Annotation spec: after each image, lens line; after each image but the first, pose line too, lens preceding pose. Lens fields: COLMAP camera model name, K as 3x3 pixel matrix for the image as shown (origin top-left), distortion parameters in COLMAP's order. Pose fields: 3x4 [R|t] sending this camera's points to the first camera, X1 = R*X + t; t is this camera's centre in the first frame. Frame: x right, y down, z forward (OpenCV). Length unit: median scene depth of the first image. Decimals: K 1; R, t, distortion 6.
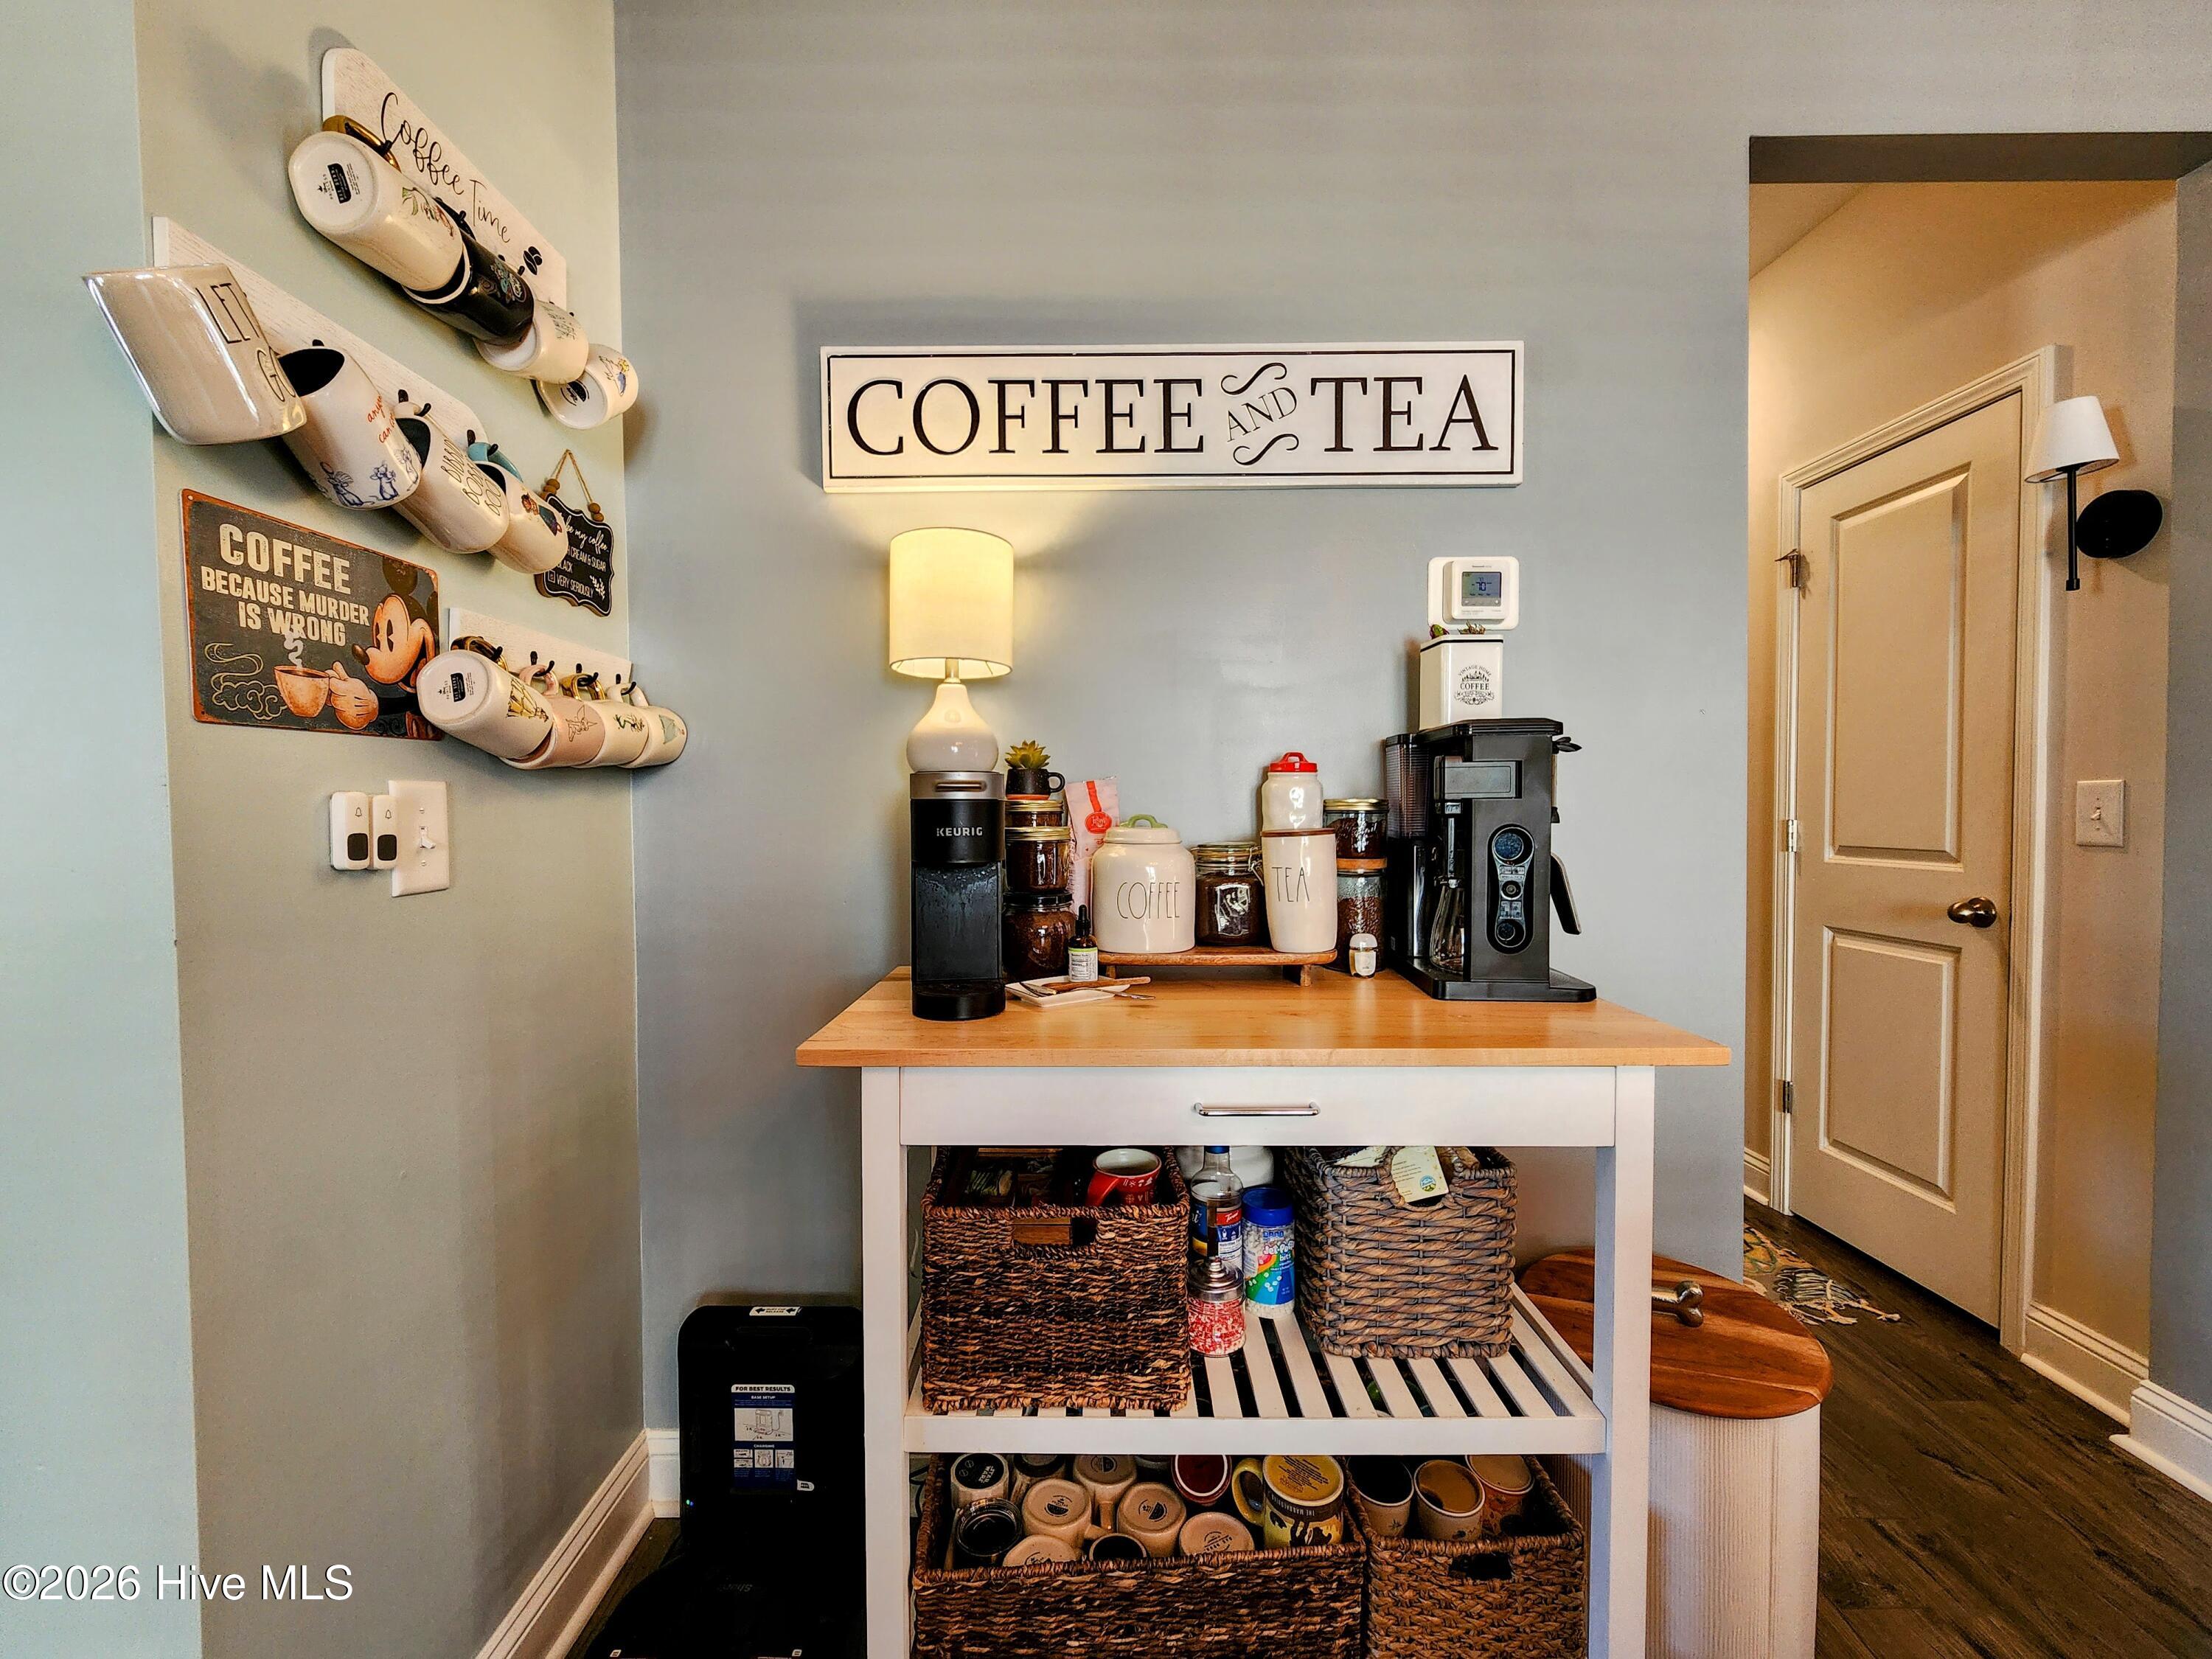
lens RADIAL K [[904.1, 0, 1101.0], [0, 904.1, 832.4], [0, 0, 1]] dist [0.000813, -0.000010]
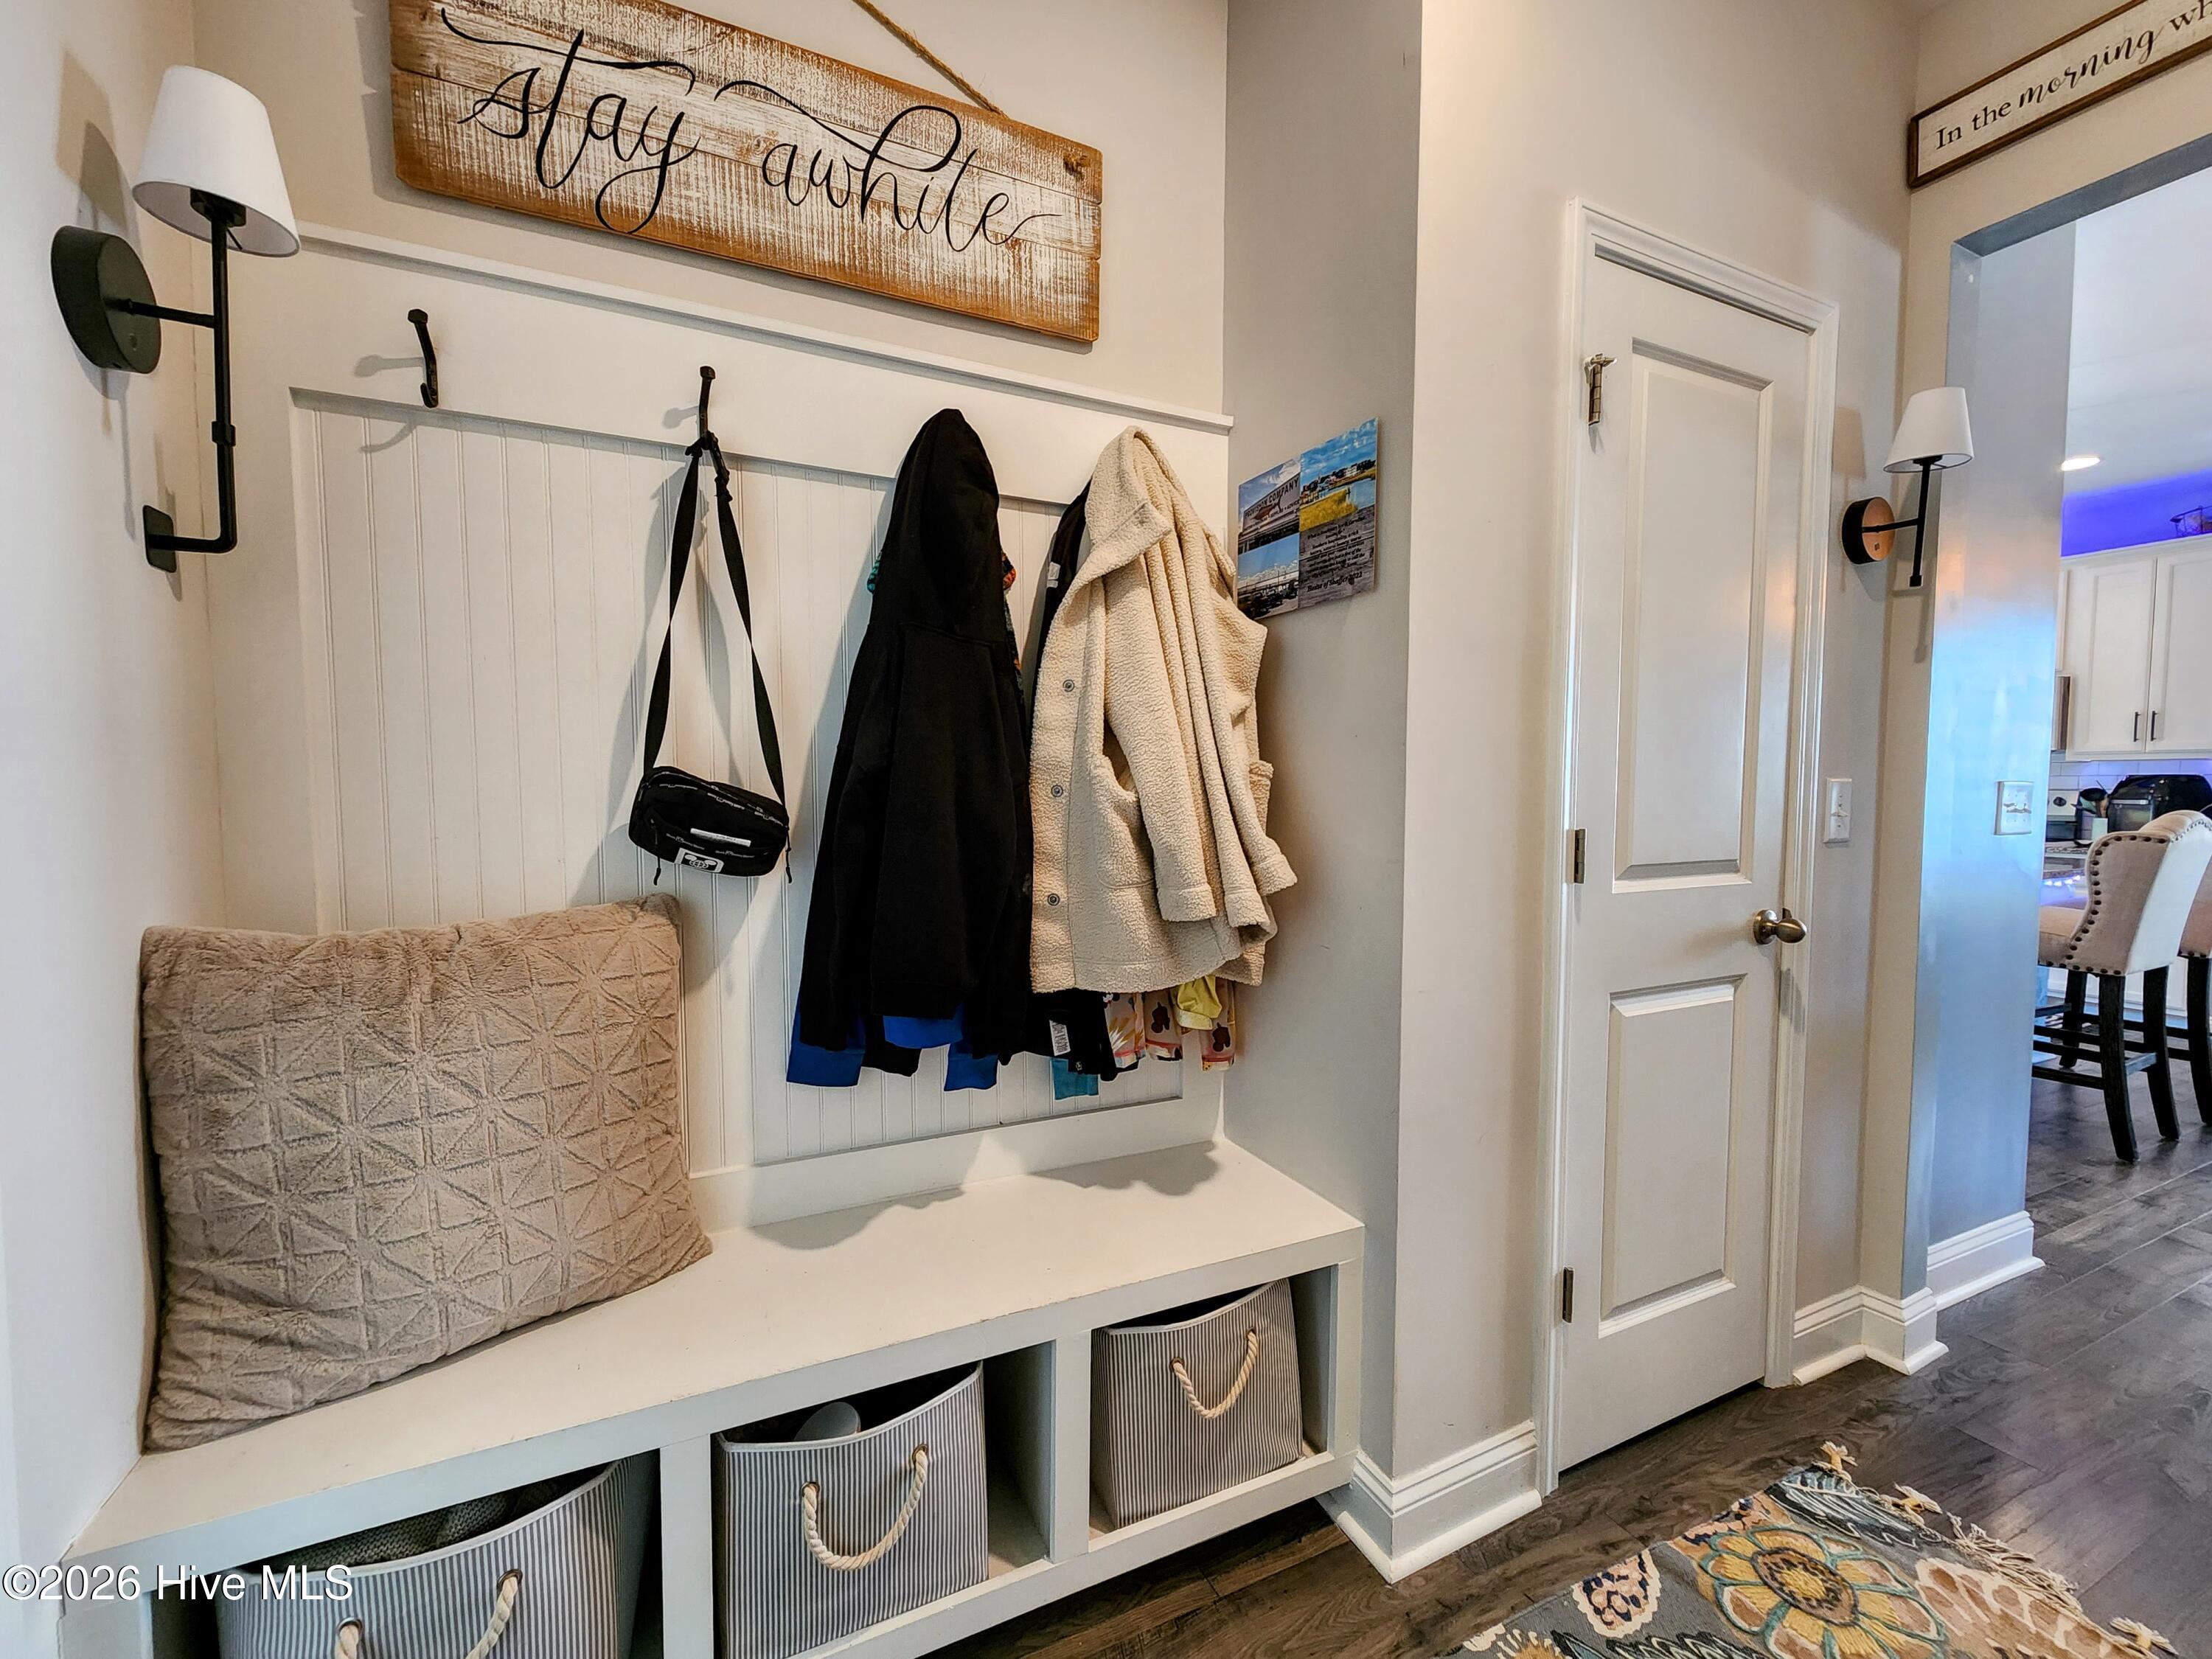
lens RADIAL K [[904.1, 0, 1101.0], [0, 904.1, 832.4], [0, 0, 1]] dist [0.000813, -0.000010]
pose [[-0.417286, -0.047261, 0.907546, 0.447266], [0.029922, 0.997391, 0.065697, -0.075152], [-0.908283, 0.054570, -0.414783, 1.879937]]
